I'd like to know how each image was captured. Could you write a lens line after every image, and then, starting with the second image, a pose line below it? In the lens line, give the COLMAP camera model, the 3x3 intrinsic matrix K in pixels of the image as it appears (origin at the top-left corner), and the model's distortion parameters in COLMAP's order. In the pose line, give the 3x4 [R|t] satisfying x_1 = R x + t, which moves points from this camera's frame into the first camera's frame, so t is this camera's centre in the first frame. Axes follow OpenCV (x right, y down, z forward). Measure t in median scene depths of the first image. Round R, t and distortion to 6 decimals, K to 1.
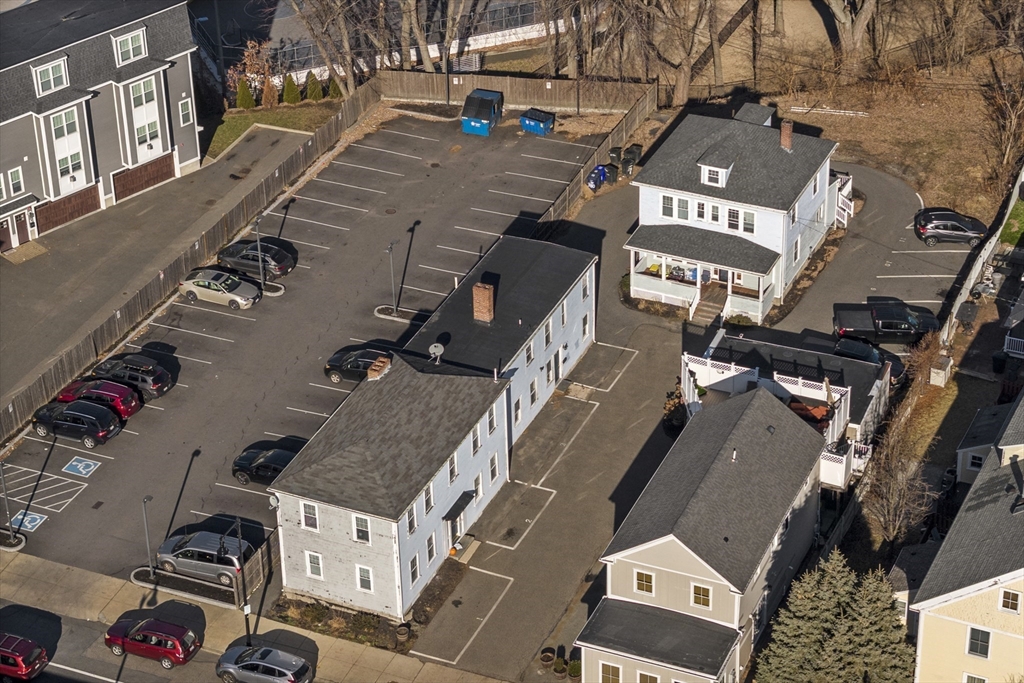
lens RADIAL K [[2454.7, 0, 586.9], [0, 2454.7, 336.2], [0, 0, 1]] dist [-0.067333, 0.000000]
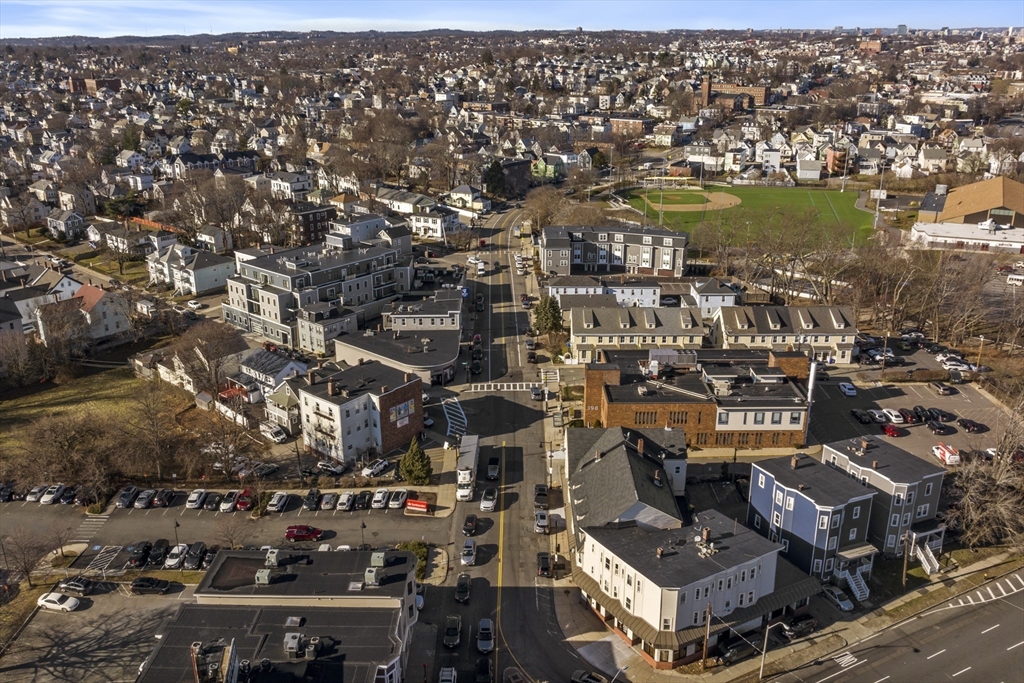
lens RADIAL K [[860.0, 0, 491.5], [0, 860.0, 333.7], [0, 0, 1]] dist [-0.014391, -0.003929]
pose [[0.372523, 0.309272, -0.874973, 1.231181], [-0.488044, 0.867215, 0.098744, 0.034471], [0.789328, 0.390241, 0.473997, 0.056336]]
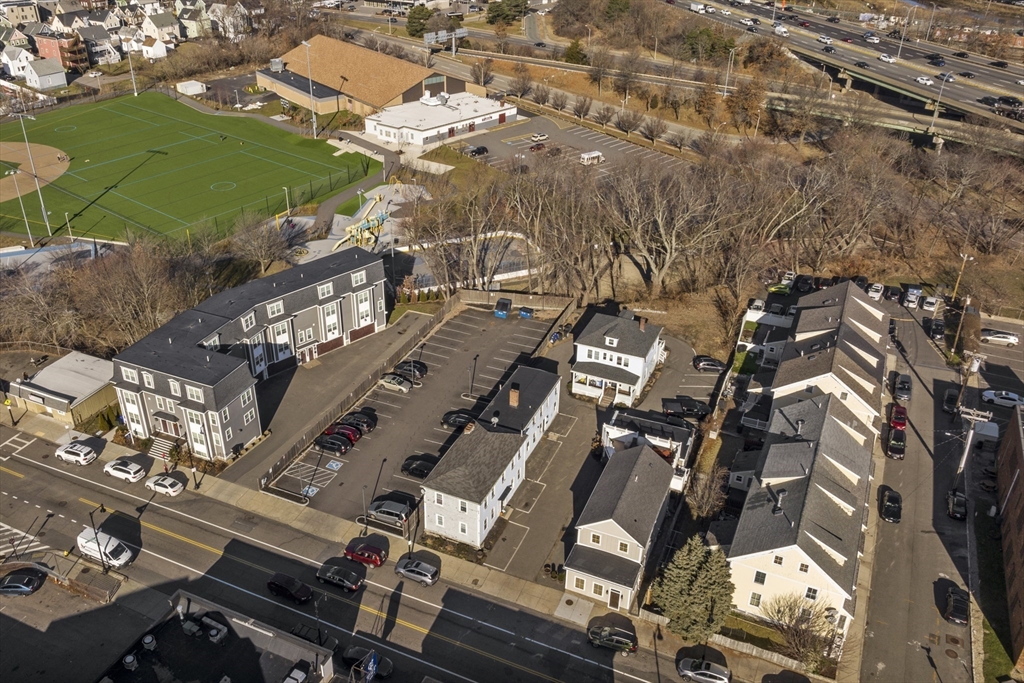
lens RADIAL K [[860.0, 0, 454.9], [0, 860.0, 327.6], [0, 0, 1]] dist [-0.014391, -0.003929]
pose [[0.998198, 0.024927, -0.054579, -0.050594], [-0.027575, 0.998451, -0.048326, -0.035485], [0.053290, 0.049744, 0.997339, 0.189378]]
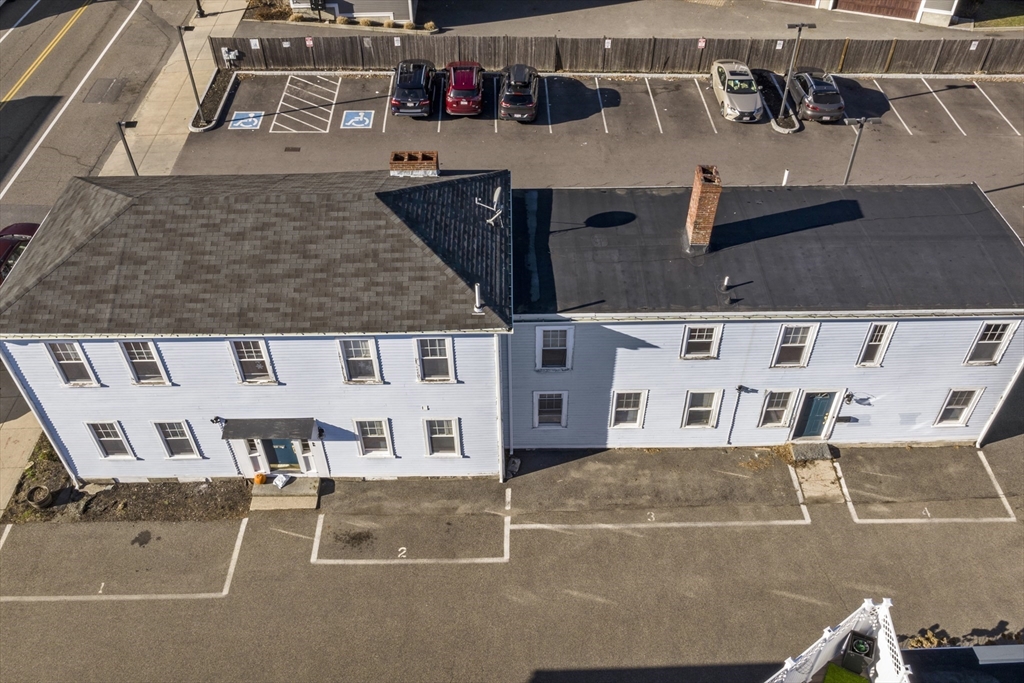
lens RADIAL K [[860.0, 0, 515.3], [0, 860.0, 335.8], [0, 0, 1]] dist [-0.014391, -0.003929]
pose [[0.392155, 0.631586, -0.668815, 0.071800], [-0.483022, 0.760136, 0.434607, -0.047447], [0.782882, 0.152619, 0.603161, 0.797336]]
